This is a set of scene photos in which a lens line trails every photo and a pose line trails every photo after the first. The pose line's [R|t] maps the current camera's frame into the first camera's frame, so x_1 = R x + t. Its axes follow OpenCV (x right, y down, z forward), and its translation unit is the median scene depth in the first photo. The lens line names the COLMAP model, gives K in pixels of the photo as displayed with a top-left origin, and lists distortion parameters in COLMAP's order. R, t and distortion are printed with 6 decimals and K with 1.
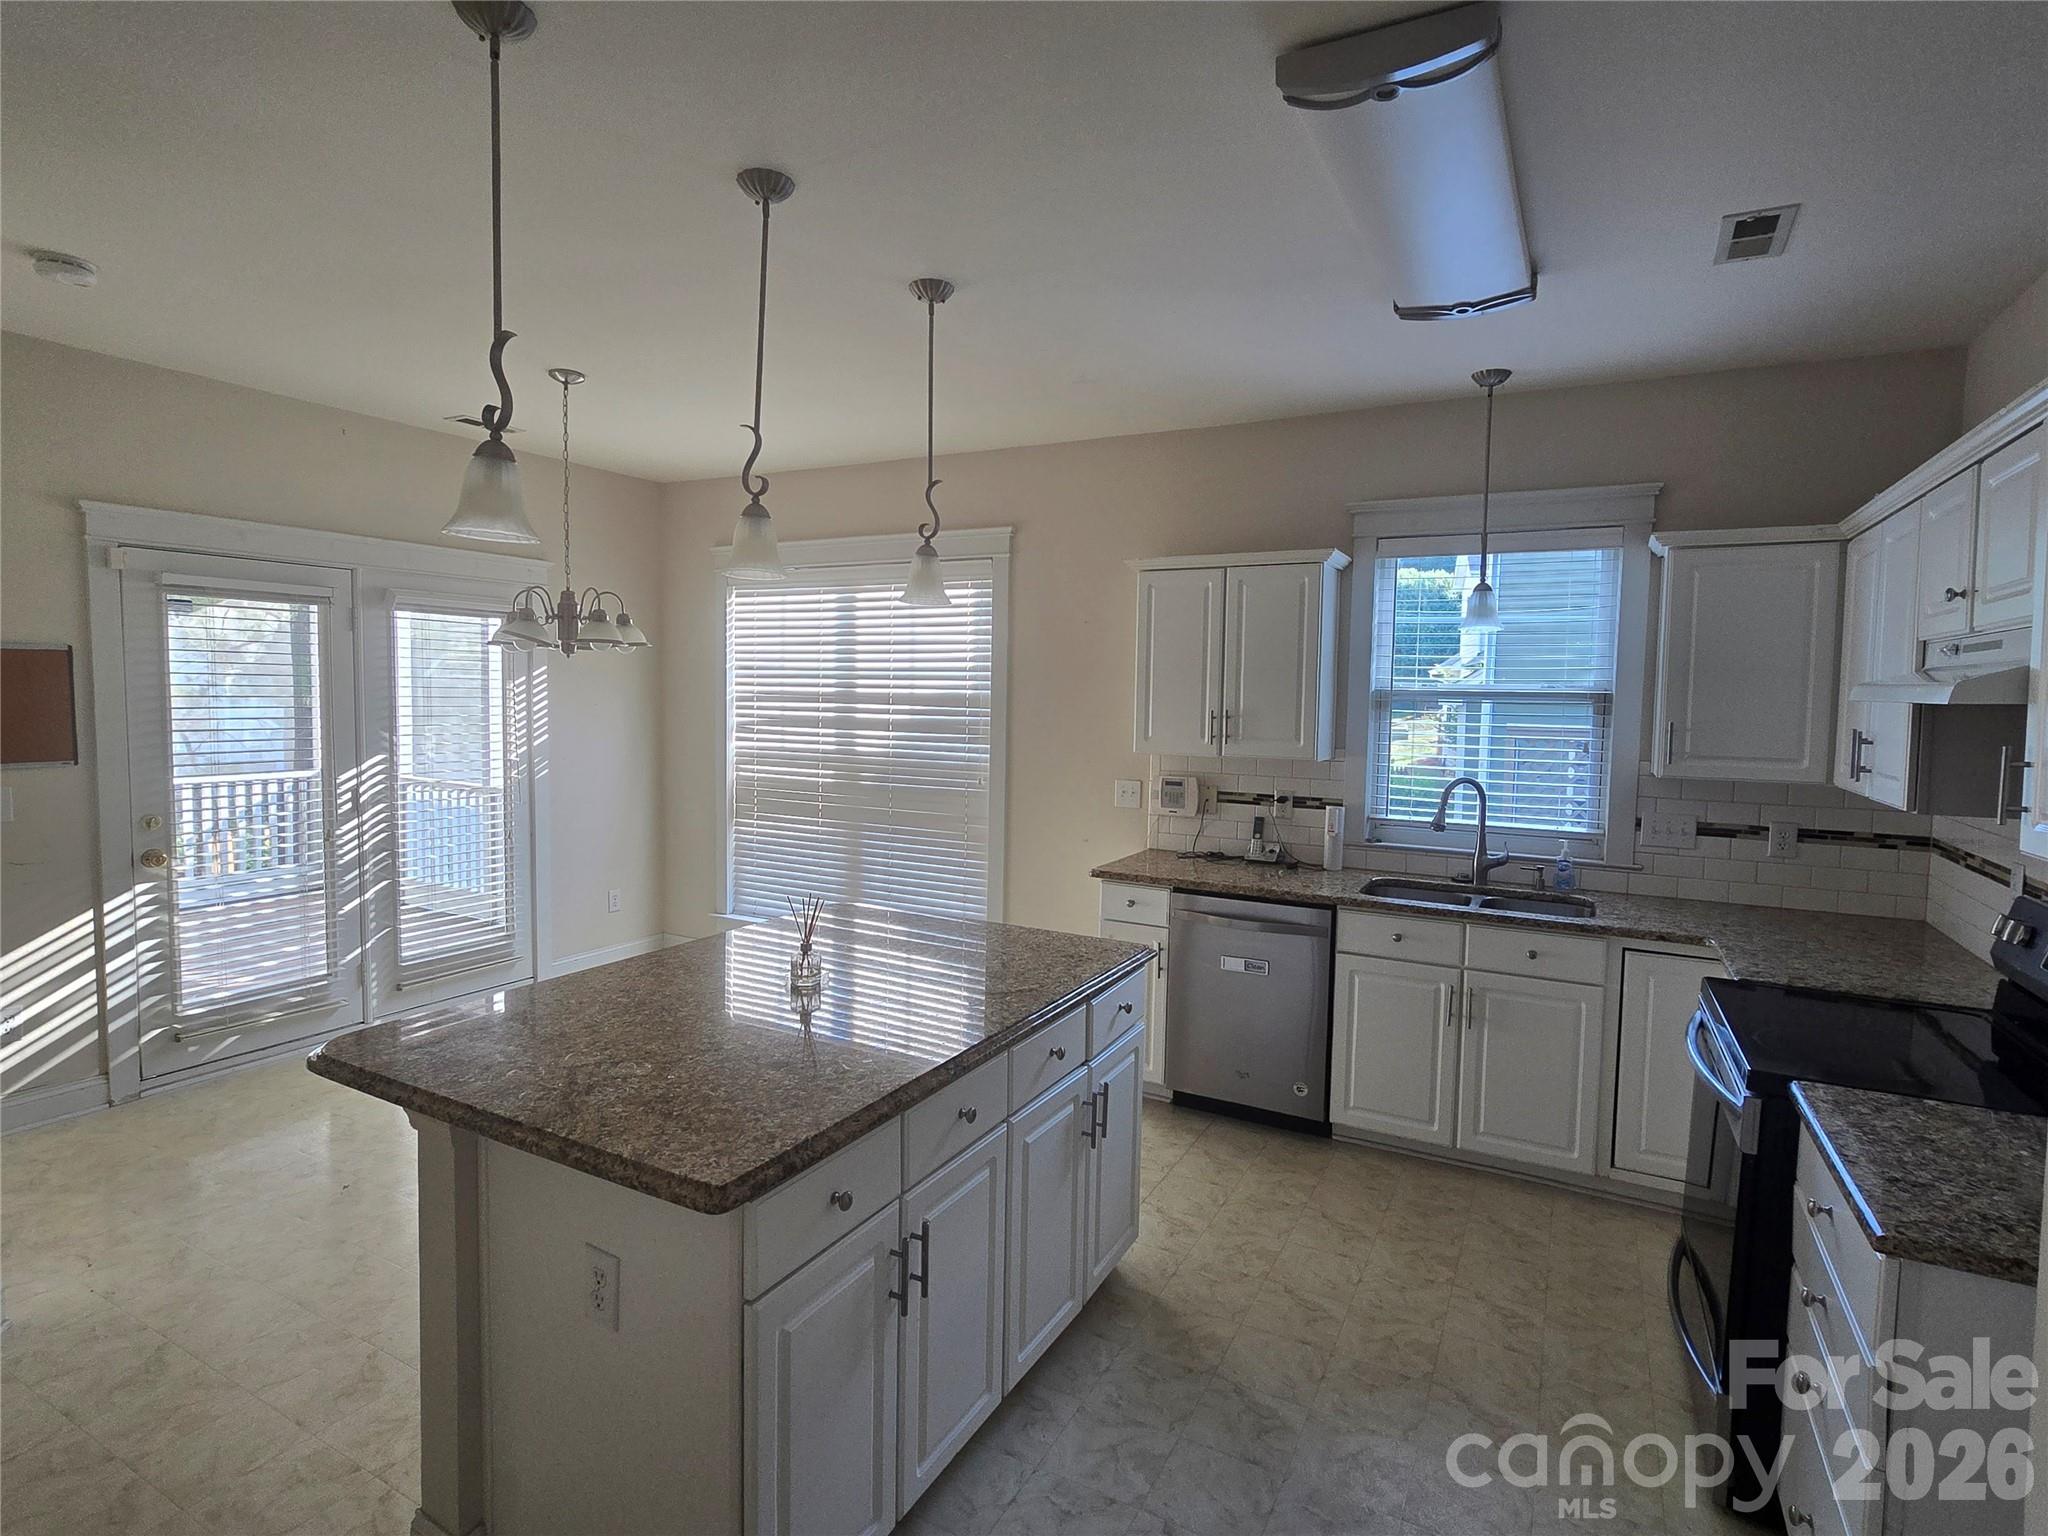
lens RADIAL K [[1024.6, 0, 1022.0], [0, 1024.6, 762.8], [0, 0, 1]] dist [-0.008173, 0.003904]
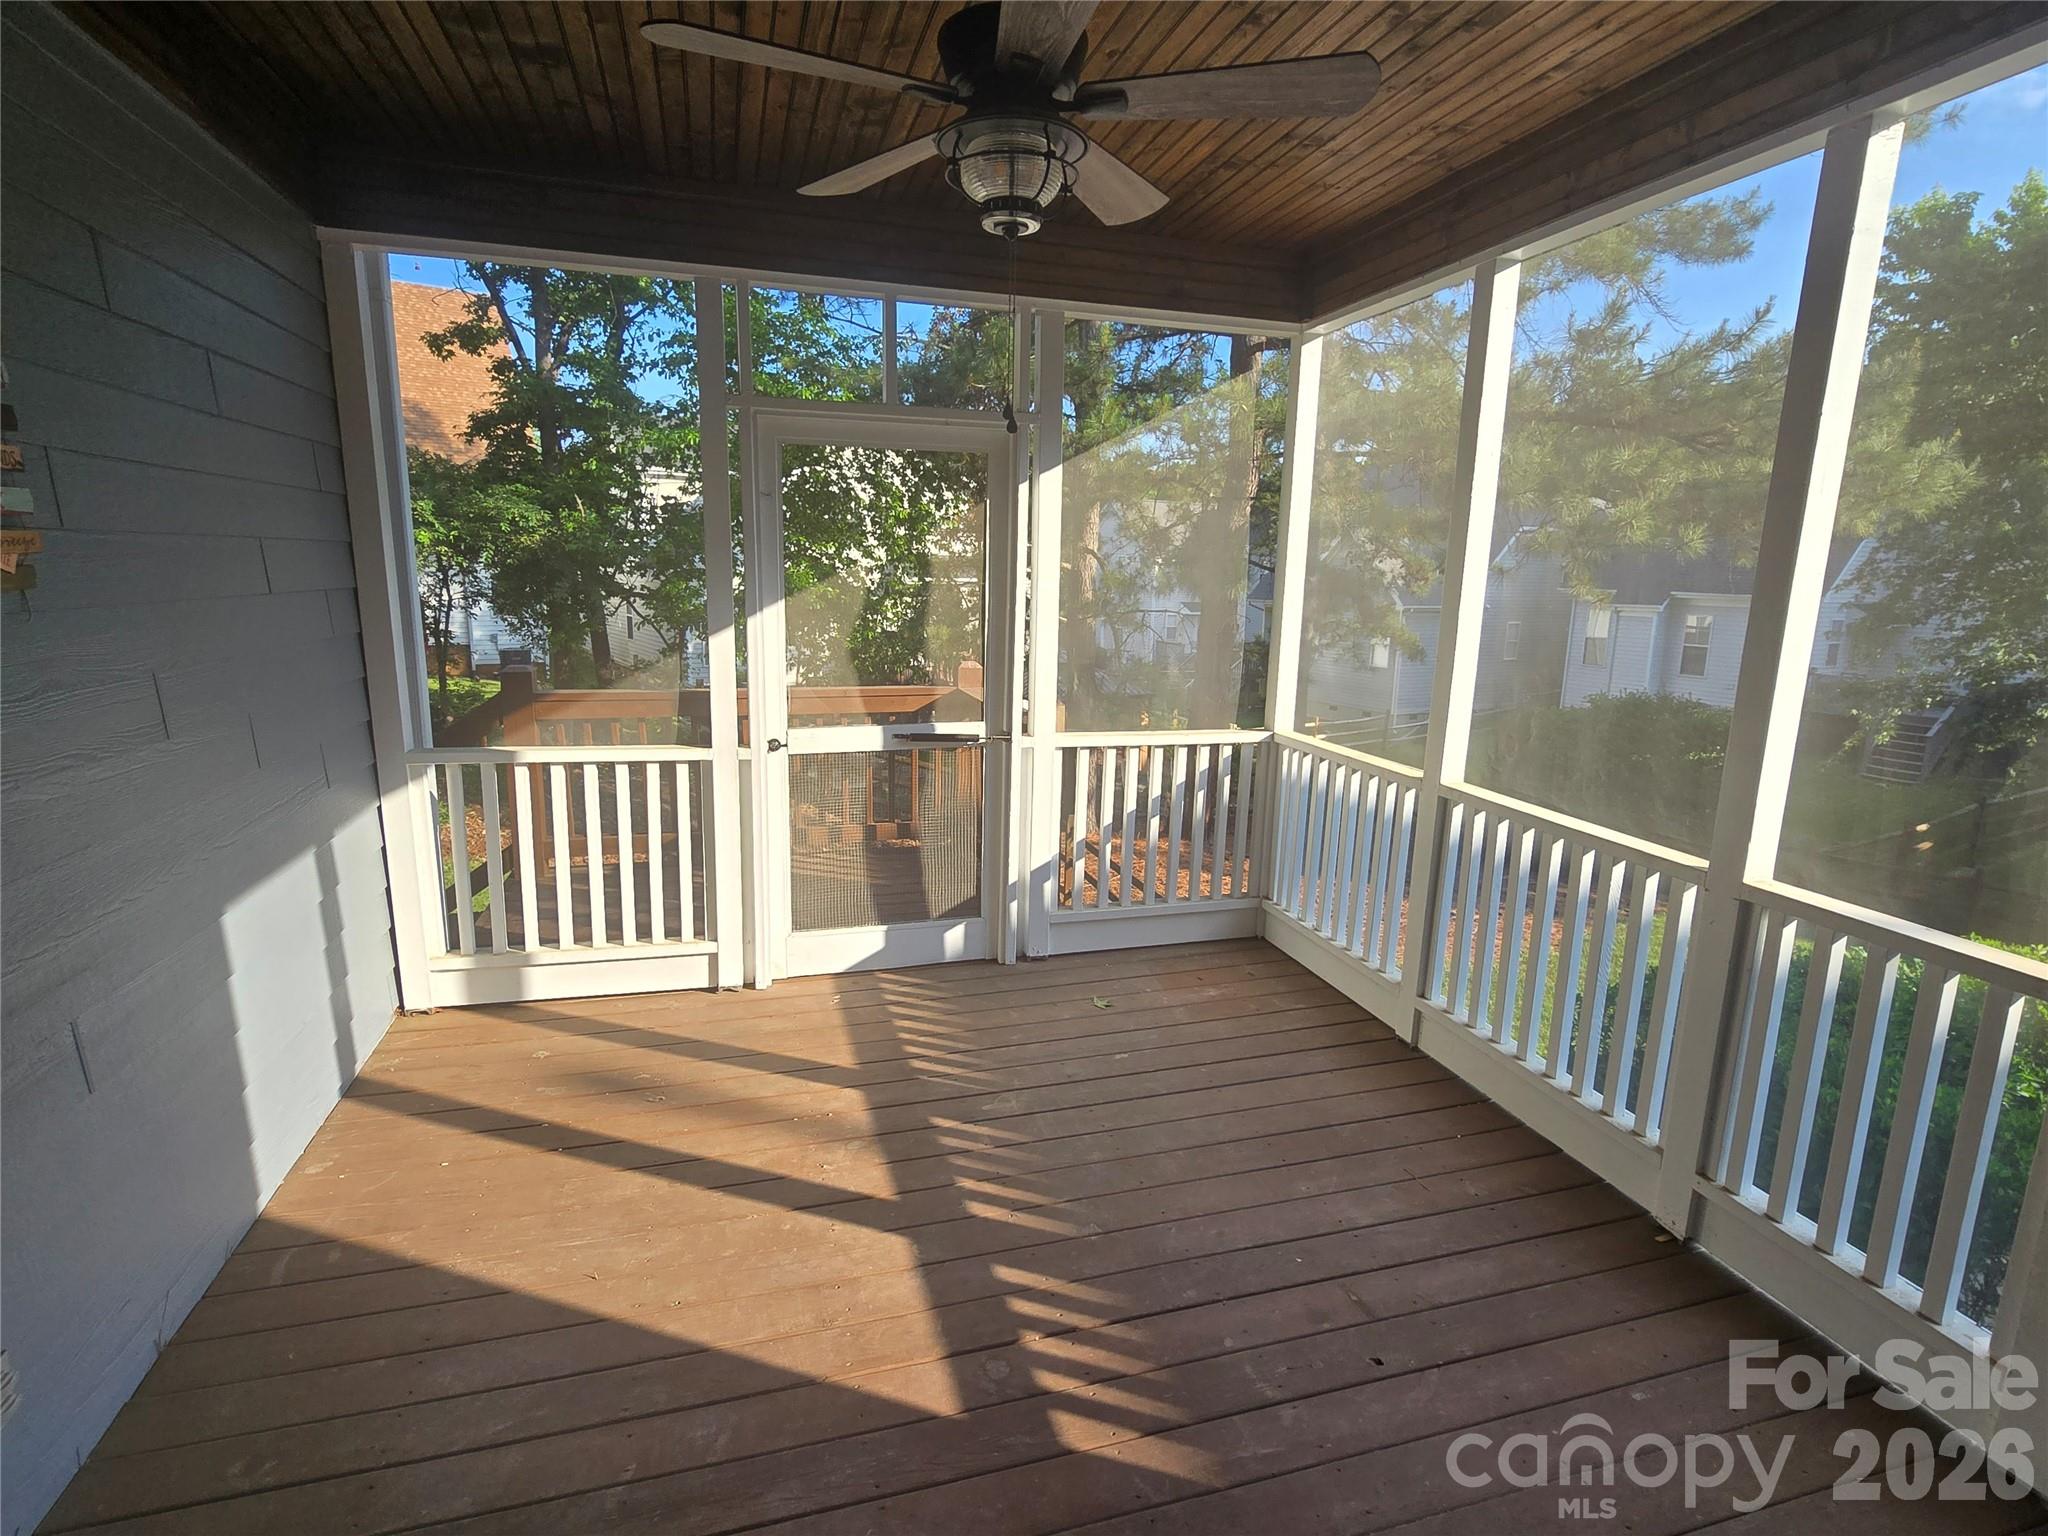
lens RADIAL K [[1024.6, 0, 1027.3], [0, 1024.6, 763.3], [0, 0, 1]] dist [-0.008173, 0.003904]
pose [[0.708968, 0.138707, -0.691465, -0.405565], [-0.061564, 0.988897, 0.135249, -0.043829], [0.702548, -0.053318, 0.709636, 0.522907]]
